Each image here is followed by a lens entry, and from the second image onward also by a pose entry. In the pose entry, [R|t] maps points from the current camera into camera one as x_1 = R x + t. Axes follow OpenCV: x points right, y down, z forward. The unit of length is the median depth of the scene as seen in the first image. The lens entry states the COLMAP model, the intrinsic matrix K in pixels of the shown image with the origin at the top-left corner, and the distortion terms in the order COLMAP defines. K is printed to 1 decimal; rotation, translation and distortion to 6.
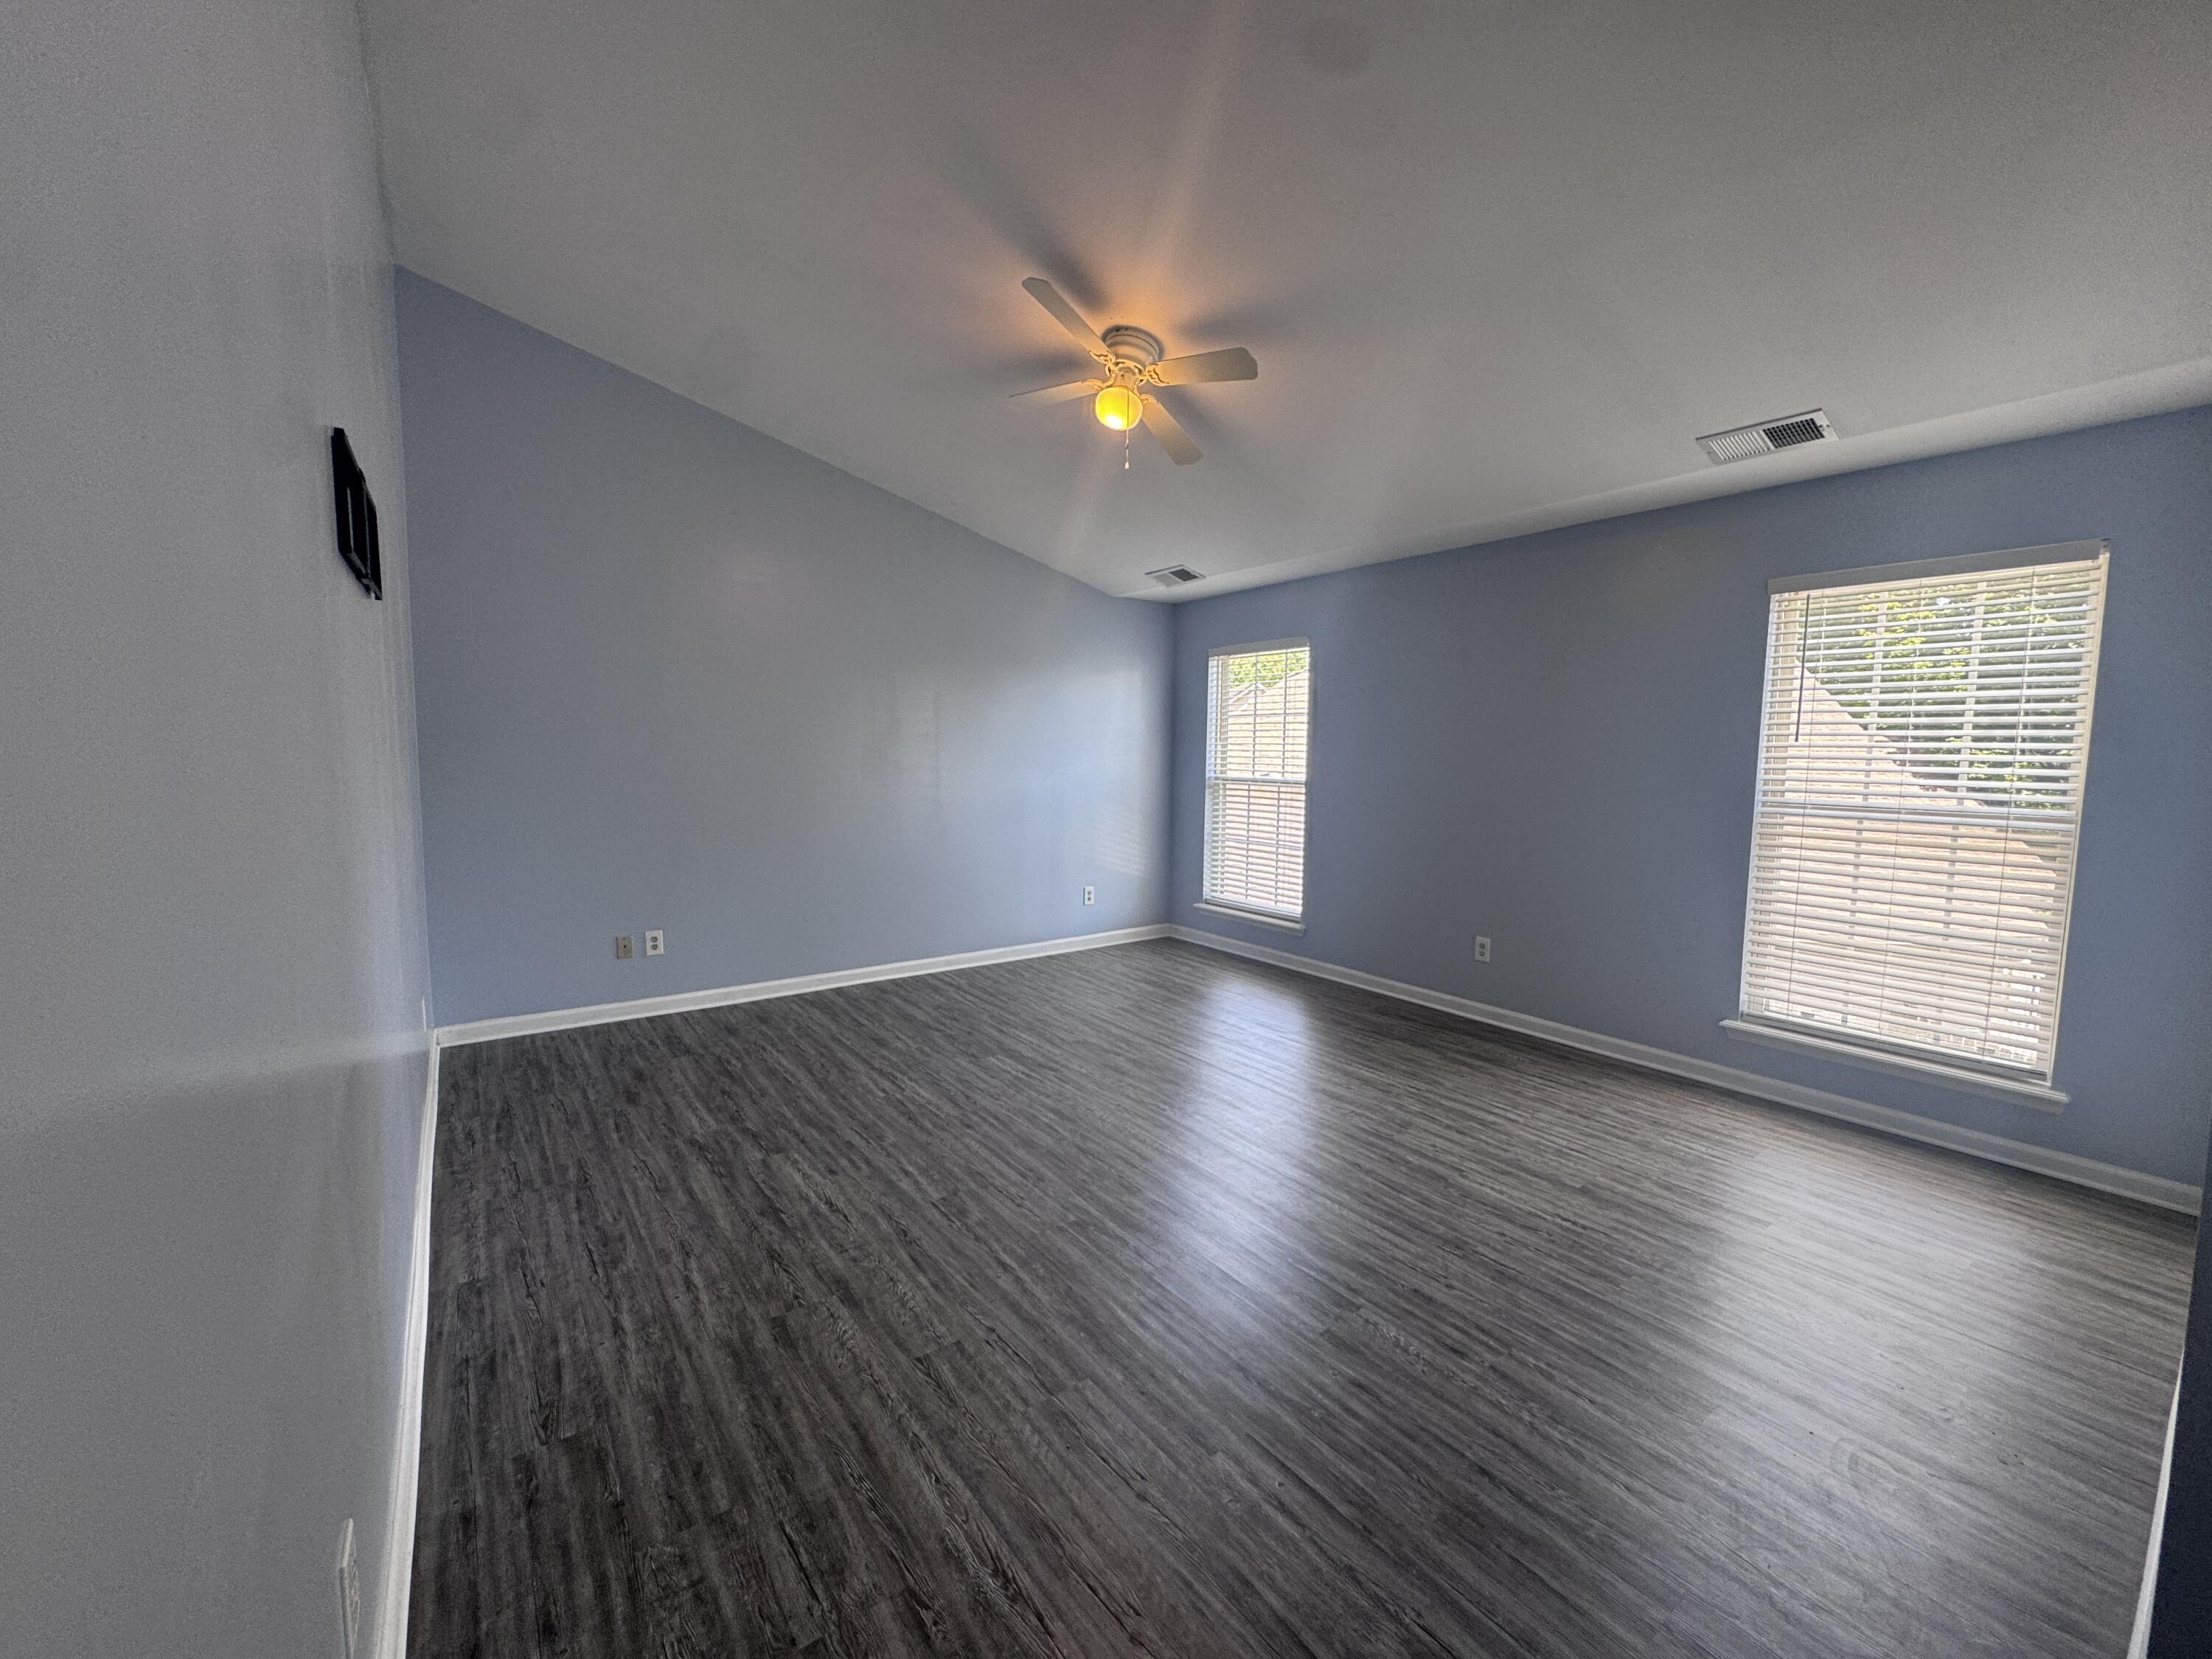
lens RADIAL K [[881.3, 0, 1098.3], [0, 881.3, 823.6], [0, 0, 1]] dist [-0.003345, 0.000617]
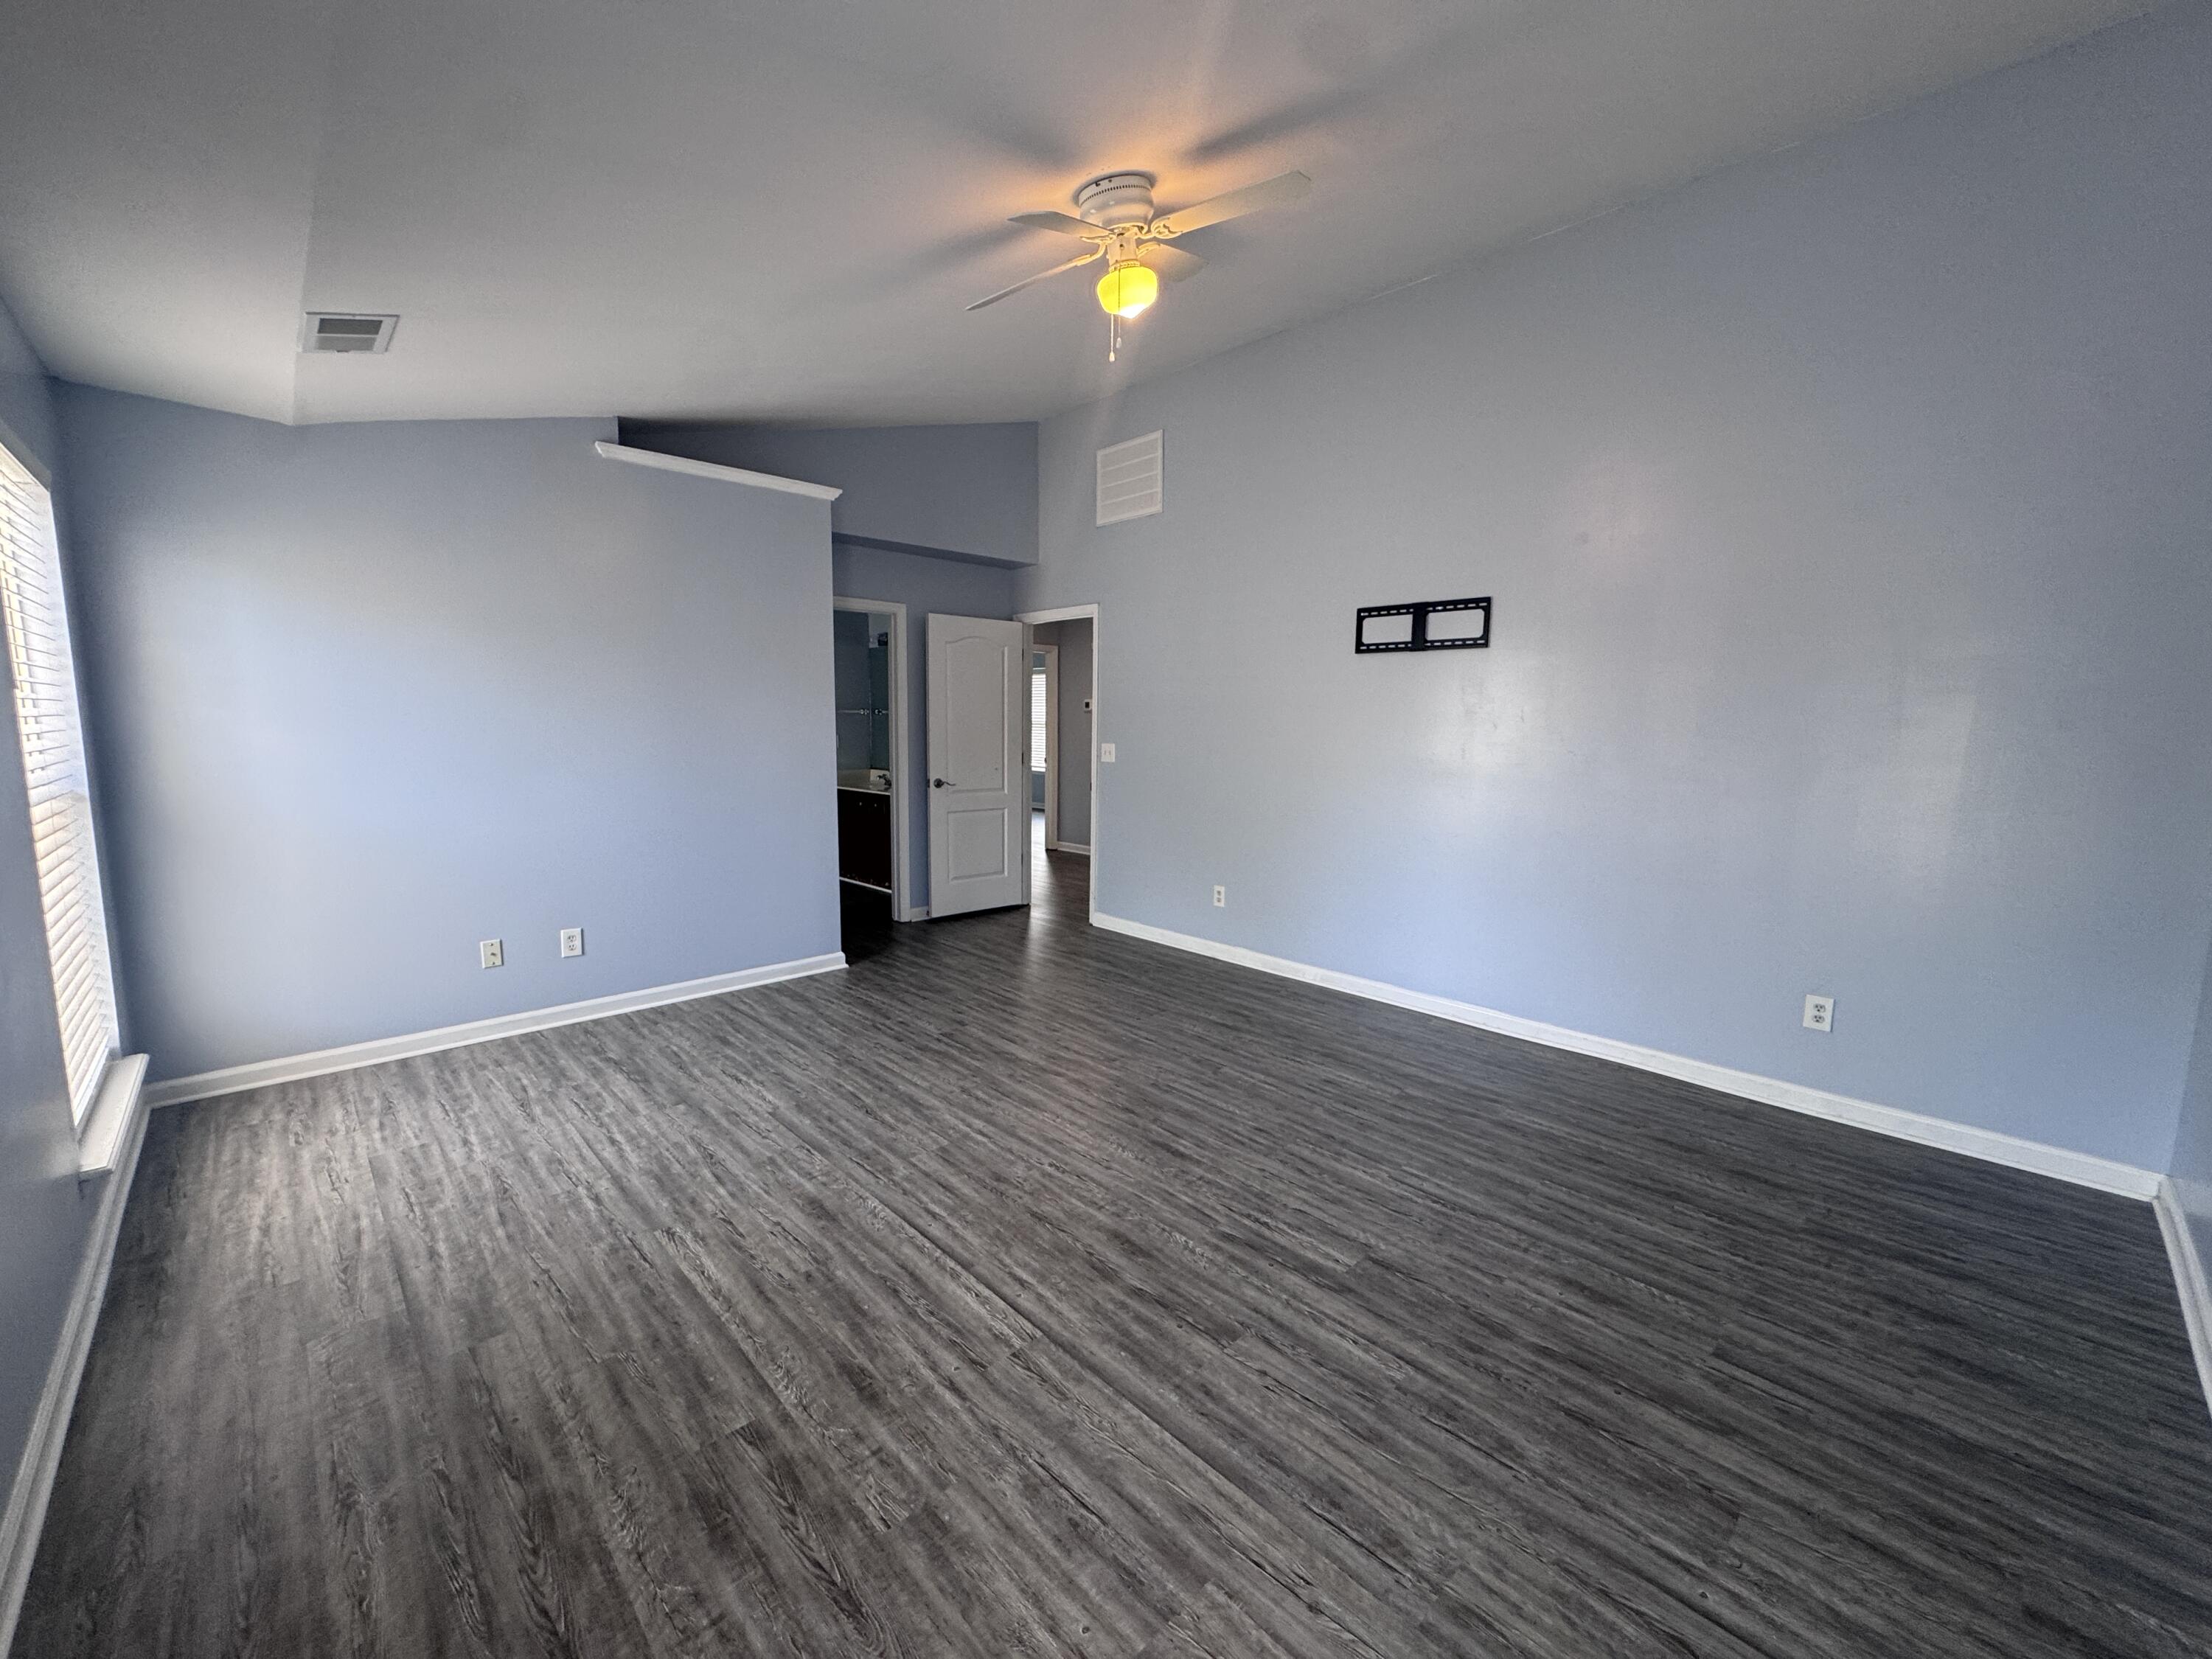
lens RADIAL K [[881.3, 0, 1096.9], [0, 881.3, 820.6], [0, 0, 1]] dist [-0.003345, 0.000617]
pose [[-0.991385, -0.007205, -0.130784, 0.142775], [-0.033585, 0.979087, 0.200652, -0.153683], [0.126603, 0.203316, -0.970894, 1.742308]]
